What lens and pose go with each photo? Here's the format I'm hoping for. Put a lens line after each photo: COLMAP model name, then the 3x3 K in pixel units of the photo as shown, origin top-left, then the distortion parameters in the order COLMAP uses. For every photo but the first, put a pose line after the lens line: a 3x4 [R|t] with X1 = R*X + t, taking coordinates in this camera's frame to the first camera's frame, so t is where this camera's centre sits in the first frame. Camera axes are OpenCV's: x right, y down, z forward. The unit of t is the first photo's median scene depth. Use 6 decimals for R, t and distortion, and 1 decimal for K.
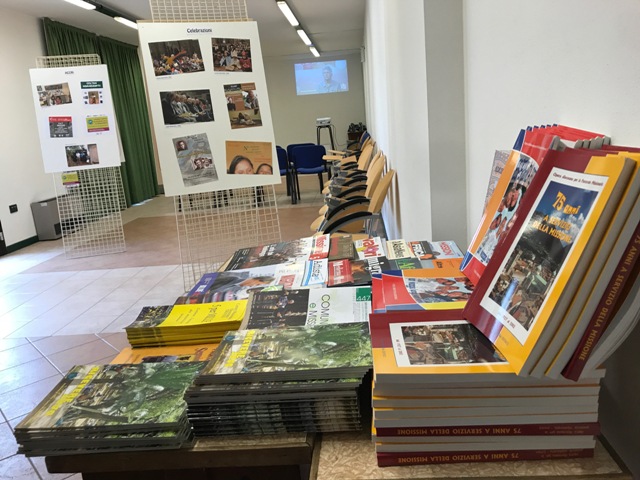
lens RADIAL K [[519.0, 0, 319.6], [0, 519.0, 239.9], [0, 0, 1]] dist [0.011569, -0.002494]
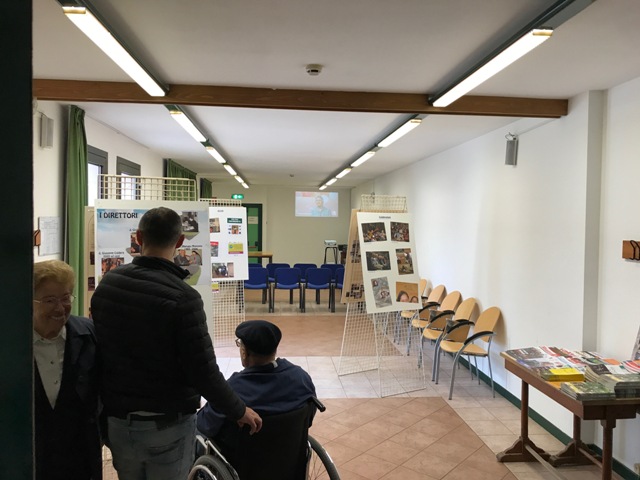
lens RADIAL K [[519.0, 0, 321.6], [0, 519.0, 238.6], [0, 0, 1]] dist [0.011569, -0.002494]
pose [[0.981417, 0.087617, 0.170718, -0.712939], [-0.053032, 0.978865, -0.197510, 0.016965], [-0.184416, 0.184786, 0.965321, -0.598479]]
